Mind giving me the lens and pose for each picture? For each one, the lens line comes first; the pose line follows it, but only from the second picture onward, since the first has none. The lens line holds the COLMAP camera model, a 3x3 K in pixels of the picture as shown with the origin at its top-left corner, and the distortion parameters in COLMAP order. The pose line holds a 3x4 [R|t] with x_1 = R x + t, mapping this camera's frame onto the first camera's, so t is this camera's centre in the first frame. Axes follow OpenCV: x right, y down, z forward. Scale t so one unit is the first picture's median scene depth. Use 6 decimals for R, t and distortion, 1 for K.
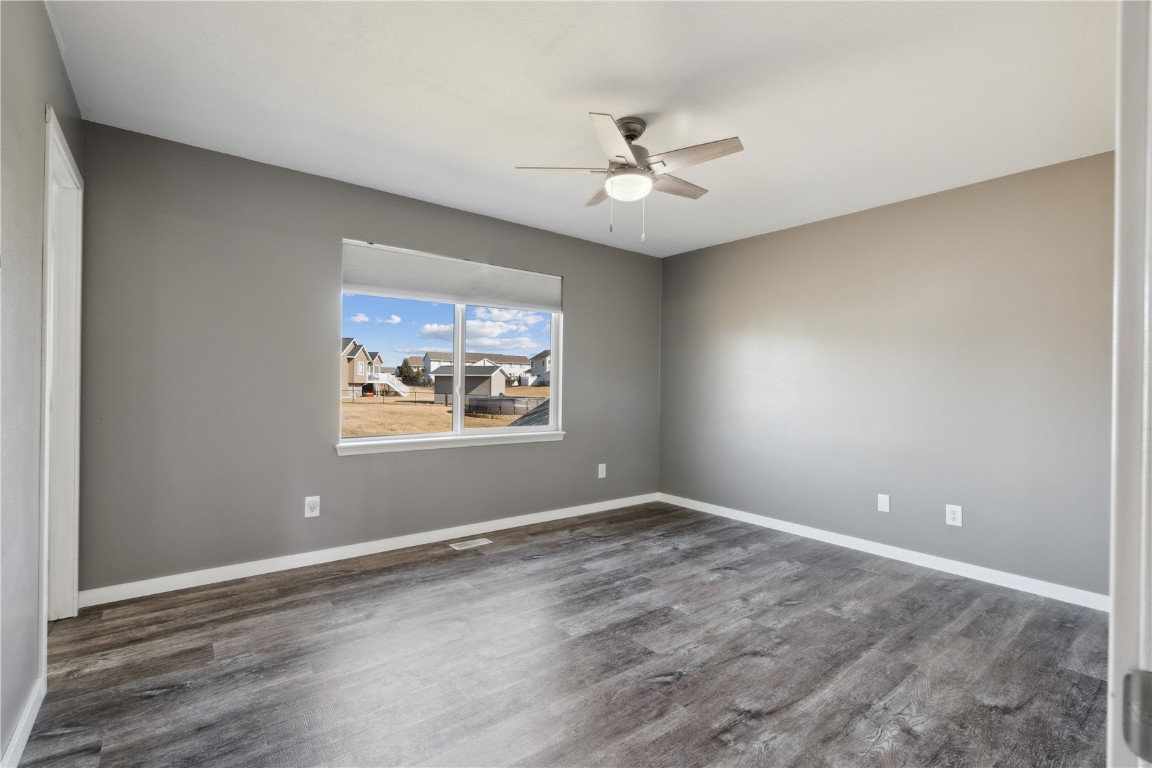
lens RADIAL K [[523.2, 0, 569.6], [0, 523.2, 384.6], [0, 0, 1]] dist [-0.001668, 0.000231]
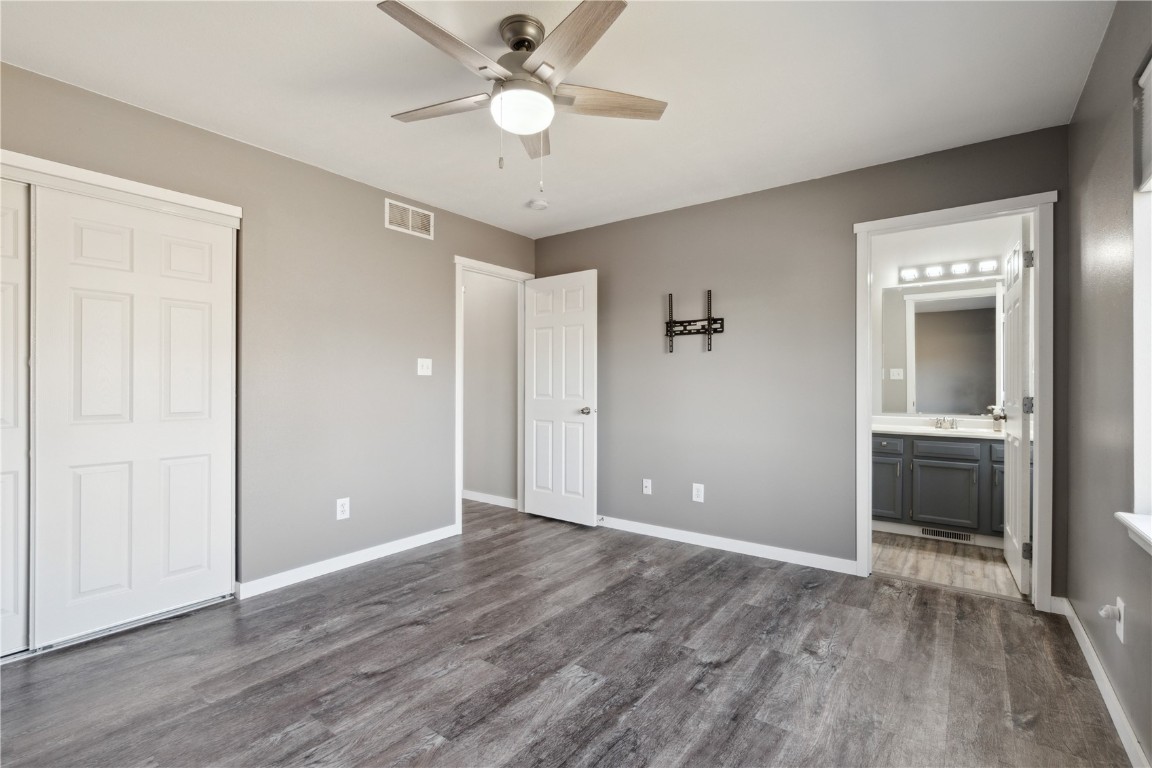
lens RADIAL K [[523.2, 0, 569.6], [0, 523.2, 384.6], [0, 0, 1]] dist [-0.001668, 0.000231]
pose [[-0.966866, -0.014631, -0.254866, 0.259136], [-0.013814, 0.999892, -0.004994, 0.009942], [0.254912, -0.001308, -0.966963, 1.948249]]
